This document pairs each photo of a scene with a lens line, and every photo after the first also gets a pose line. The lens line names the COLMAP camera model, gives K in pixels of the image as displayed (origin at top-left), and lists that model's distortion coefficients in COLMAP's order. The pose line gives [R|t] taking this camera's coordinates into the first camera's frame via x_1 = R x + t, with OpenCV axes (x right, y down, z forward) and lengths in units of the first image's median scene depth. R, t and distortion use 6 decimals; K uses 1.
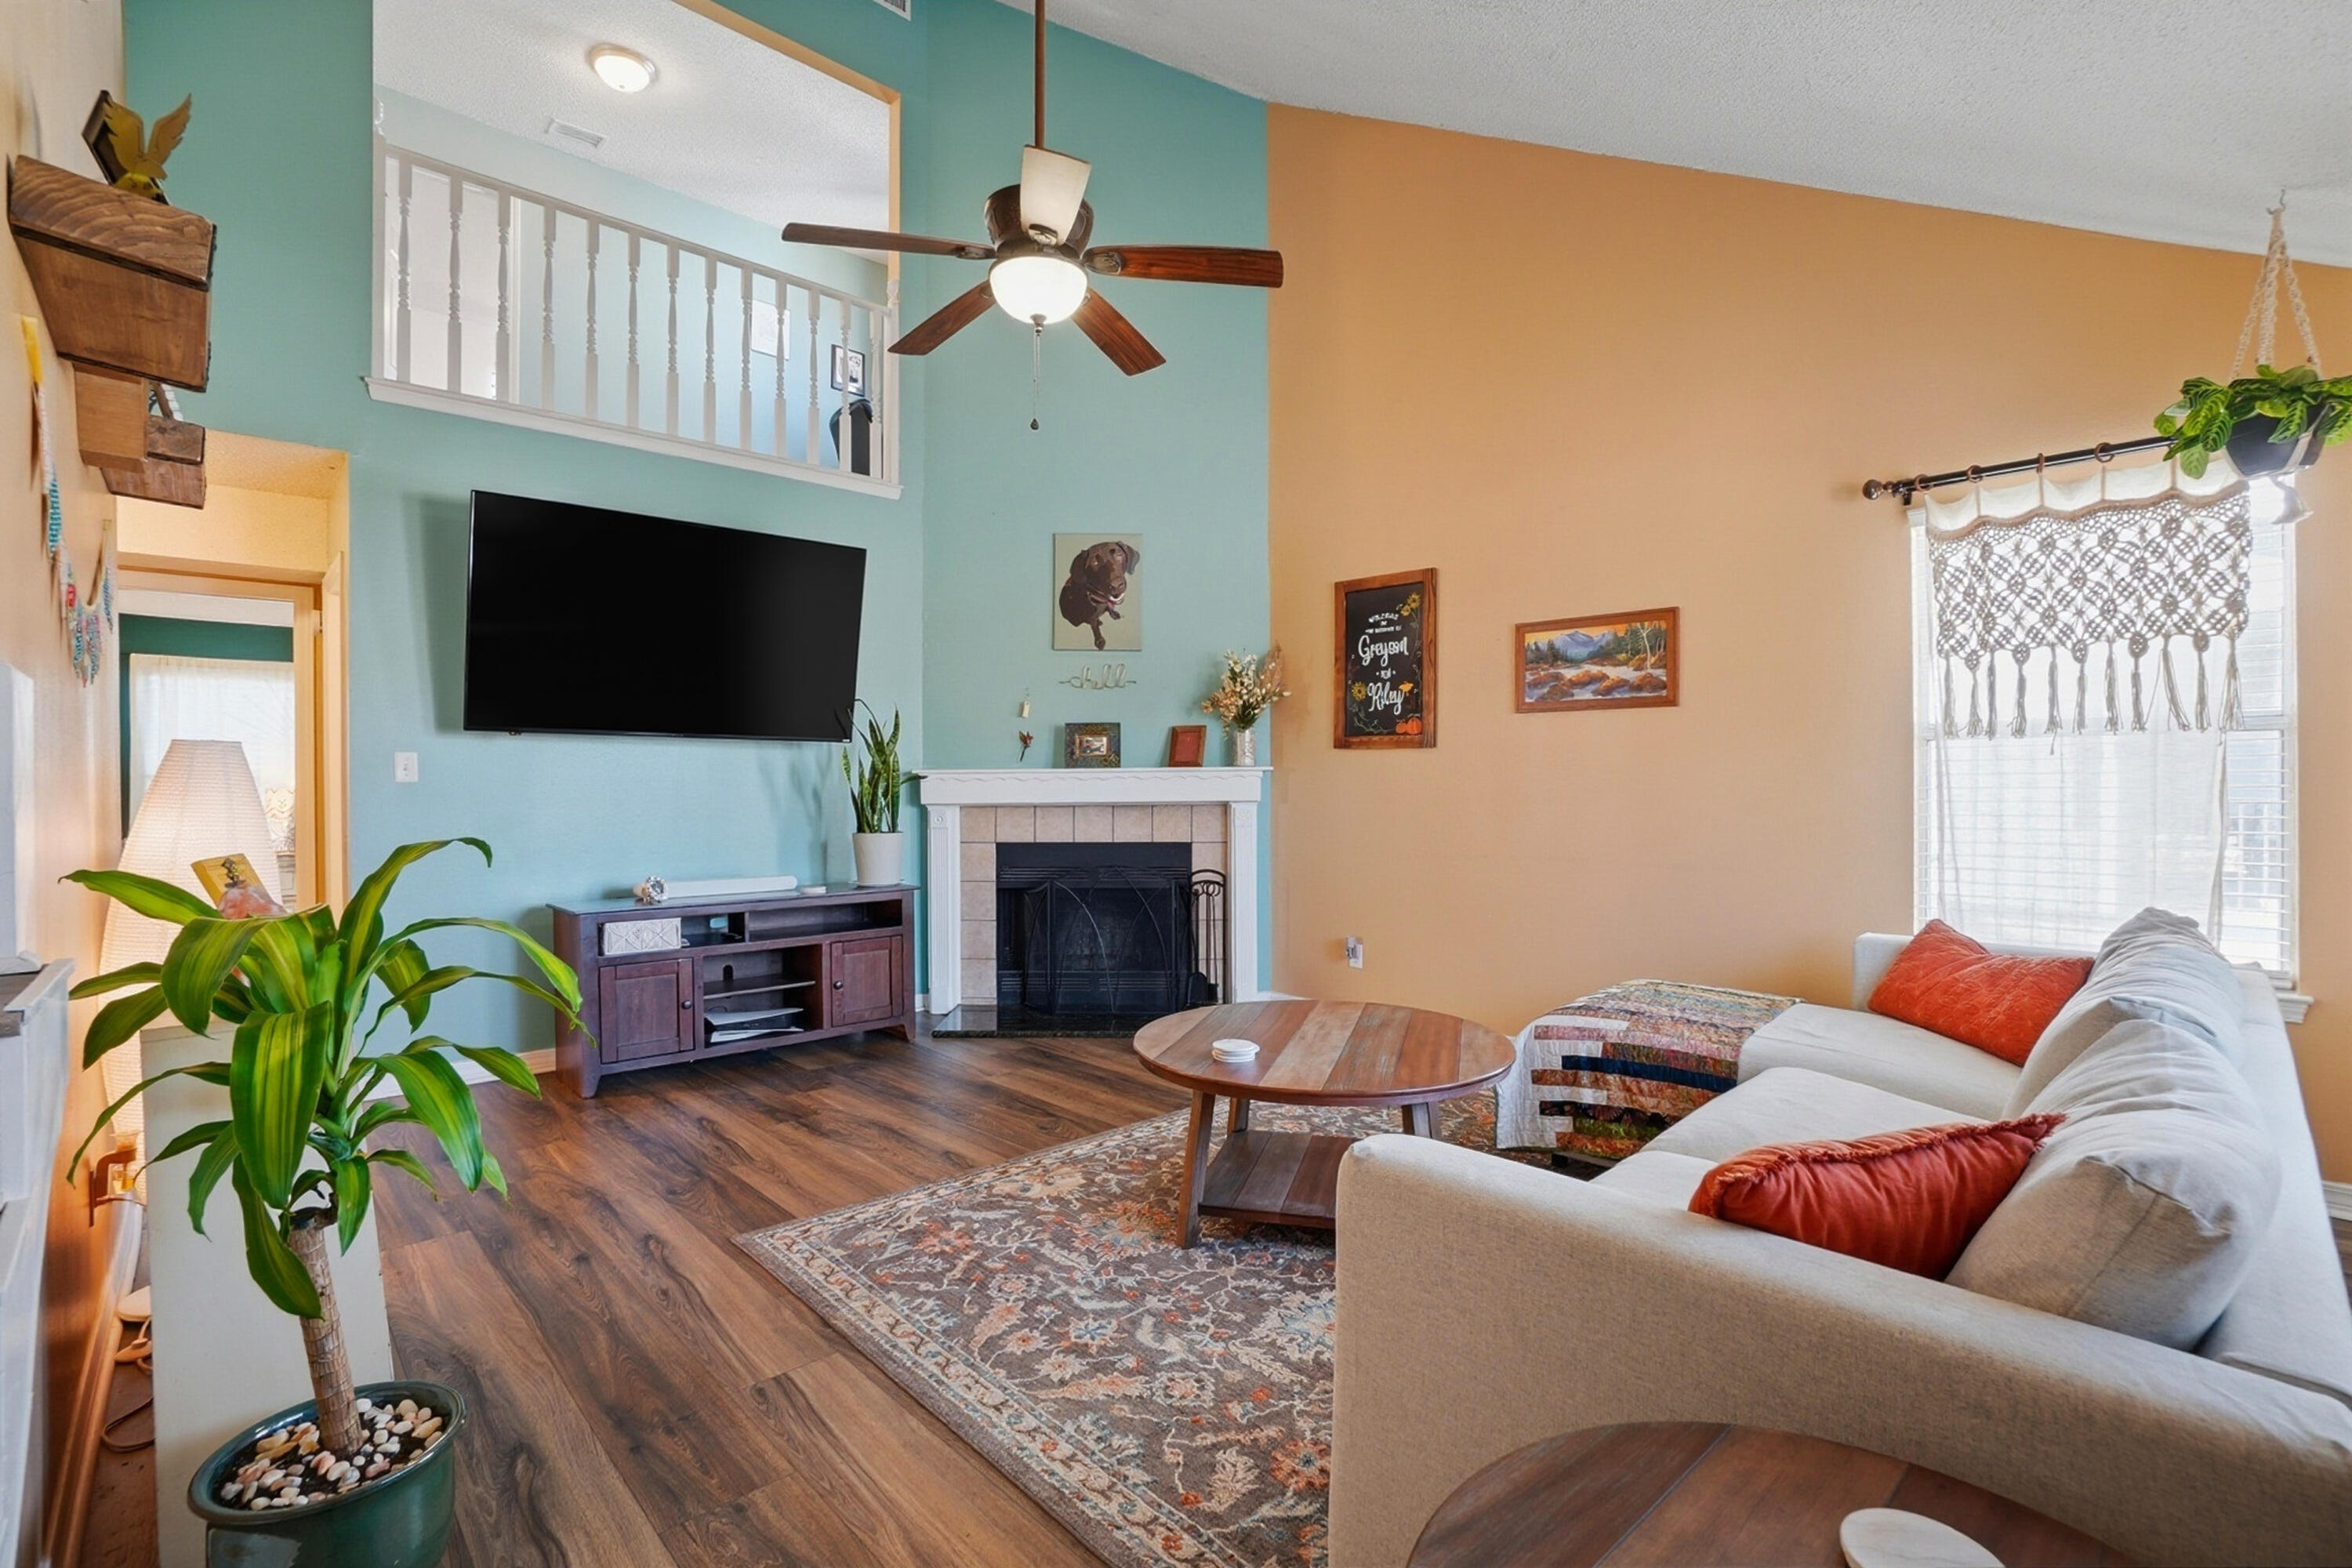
lens RADIAL K [[1075.5, 0, 1179.4], [0, 1075.5, 804.2], [0, 0, 1]] dist [-0.069129, 0.024276]
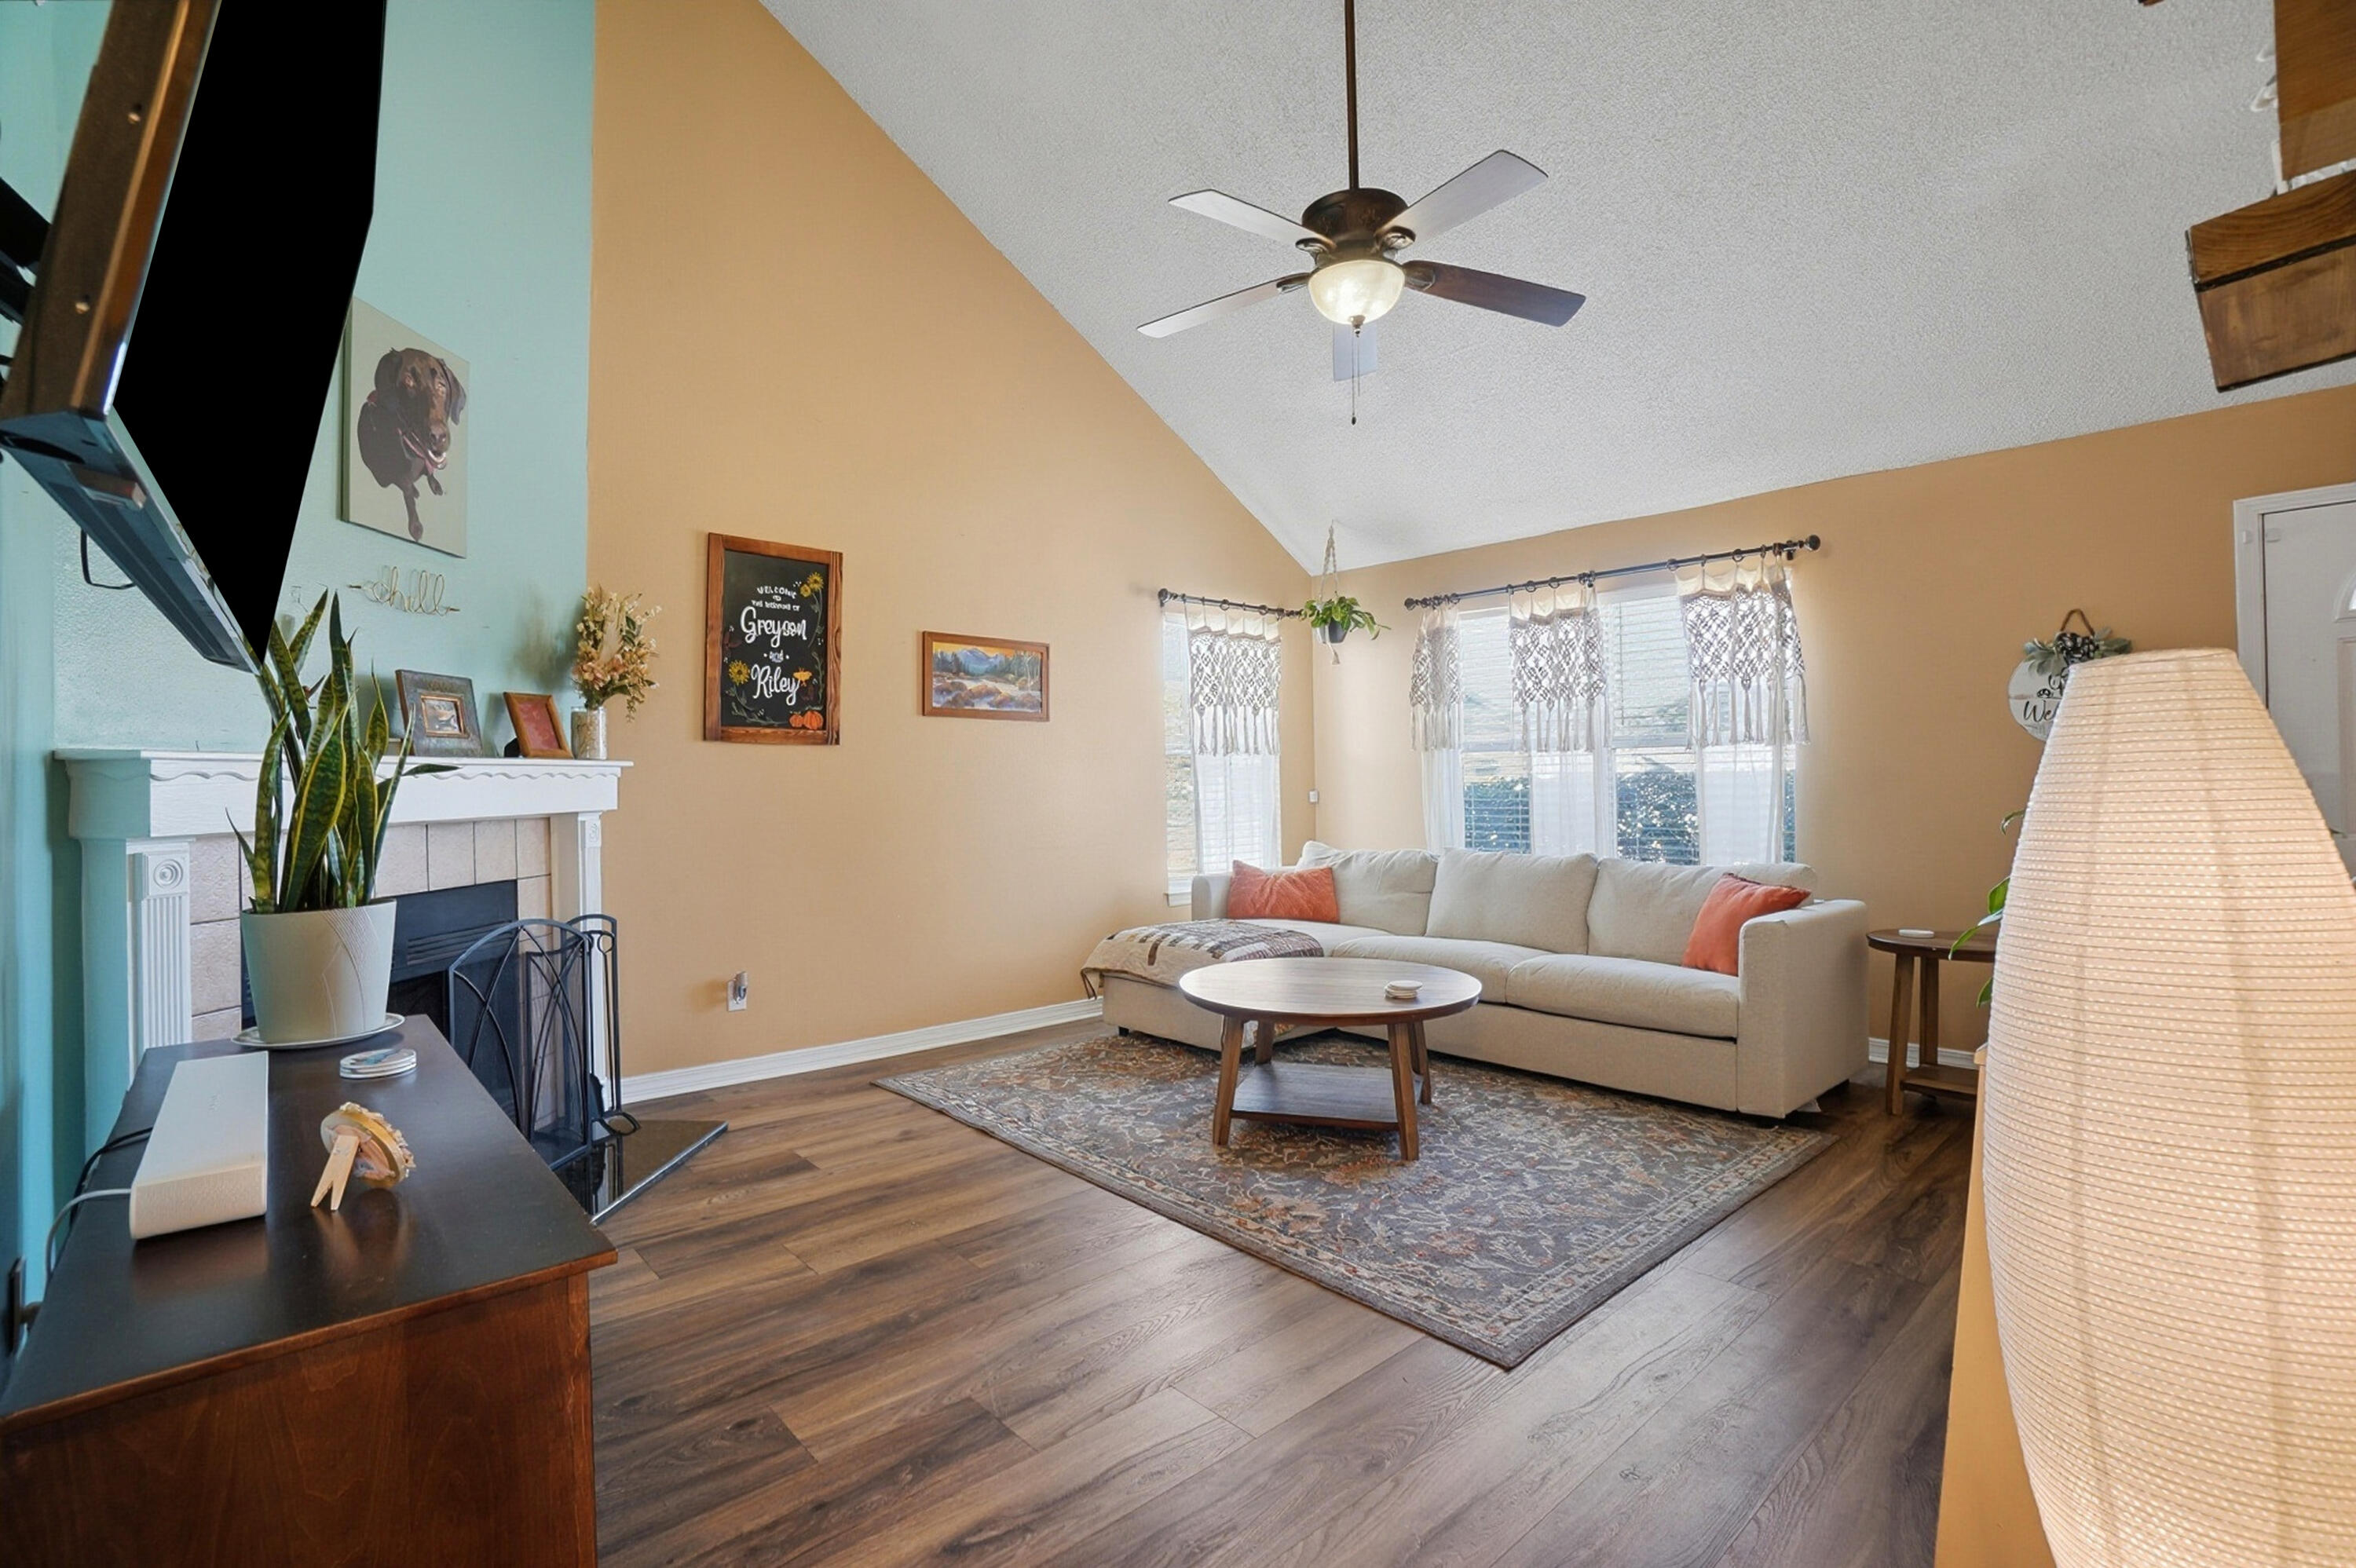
lens RADIAL K [[1053.4, 0, 1184.5], [0, 1053.4, 786.9], [0, 0, 1]] dist [-0.061045, 0.000246]
pose [[0.026046, 0.000523, 0.999661, -0.880085], [0.027513, 0.999621, -0.001239, -0.009678], [-0.999282, 0.027536, 0.026021, 0.901611]]
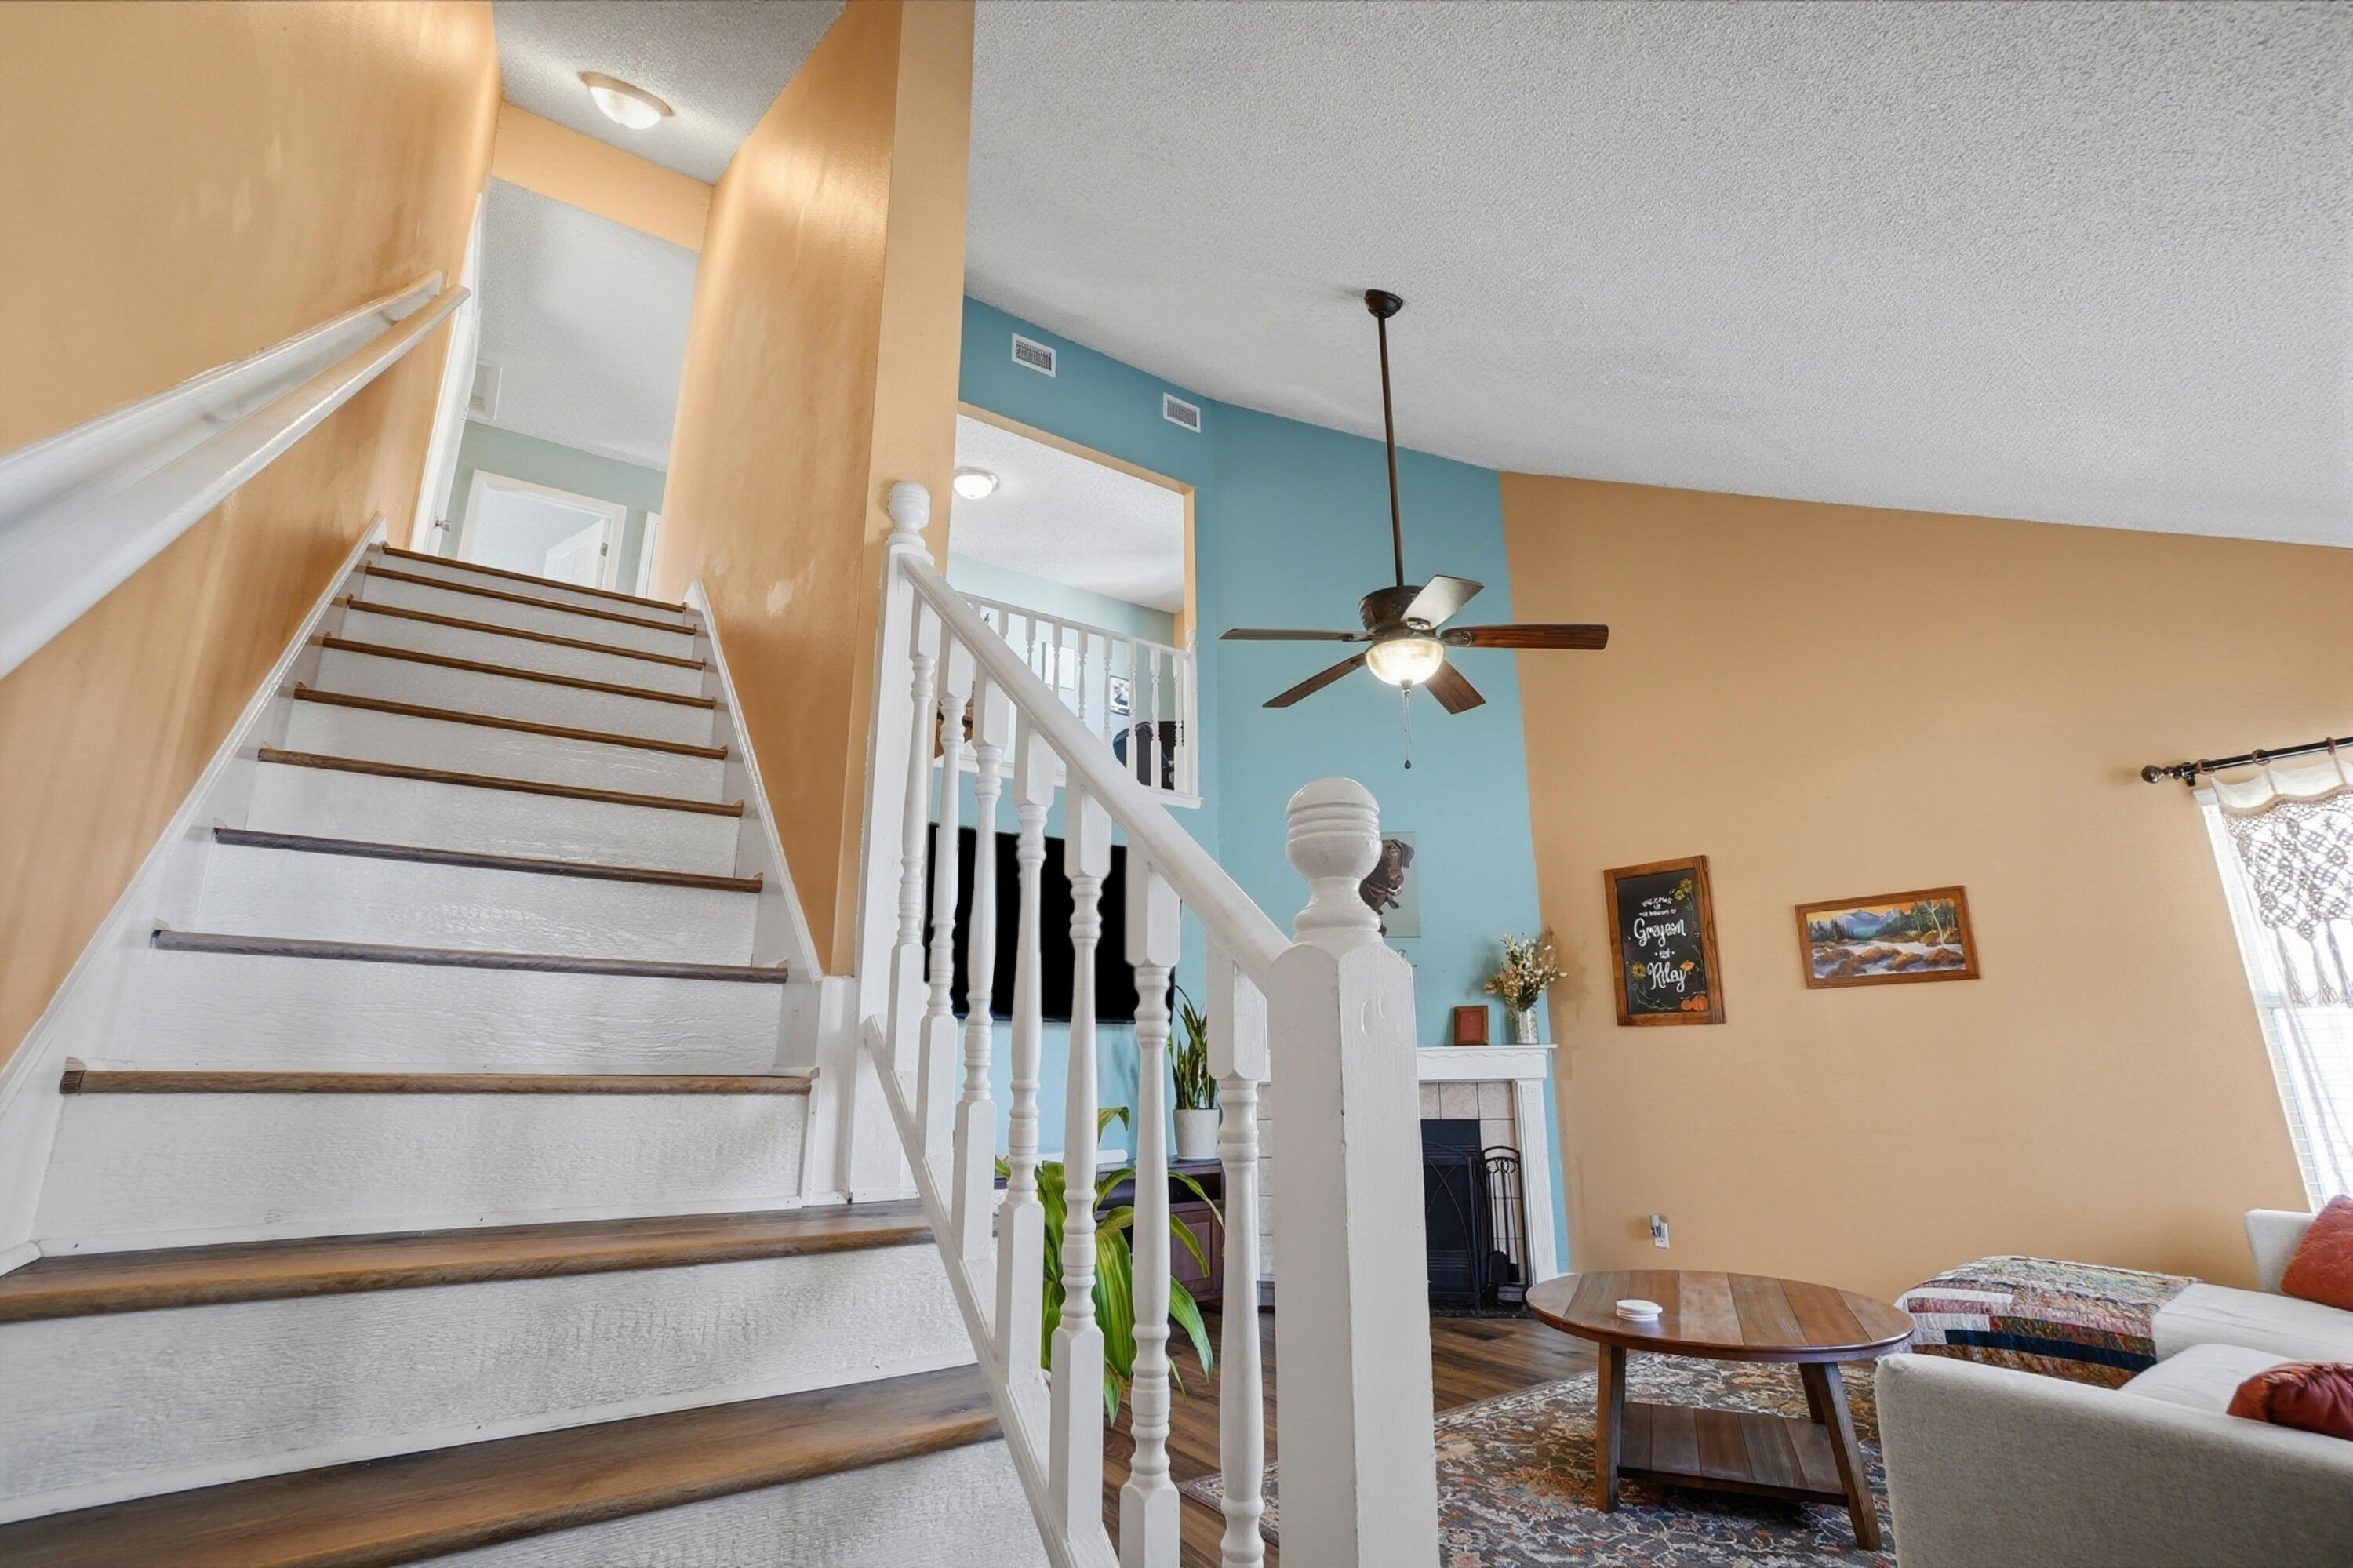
lens RADIAL K [[1074.4, 0, 1162.7], [0, 1074.4, 781.6], [0, 0, 1]] dist [-0.066399, 0.024024]
pose [[0.986521, -0.040630, -0.158511, -0.174970], [-0.003944, 0.962500, -0.271254, 0.001333], [0.163587, 0.268223, 0.949366, -0.178006]]
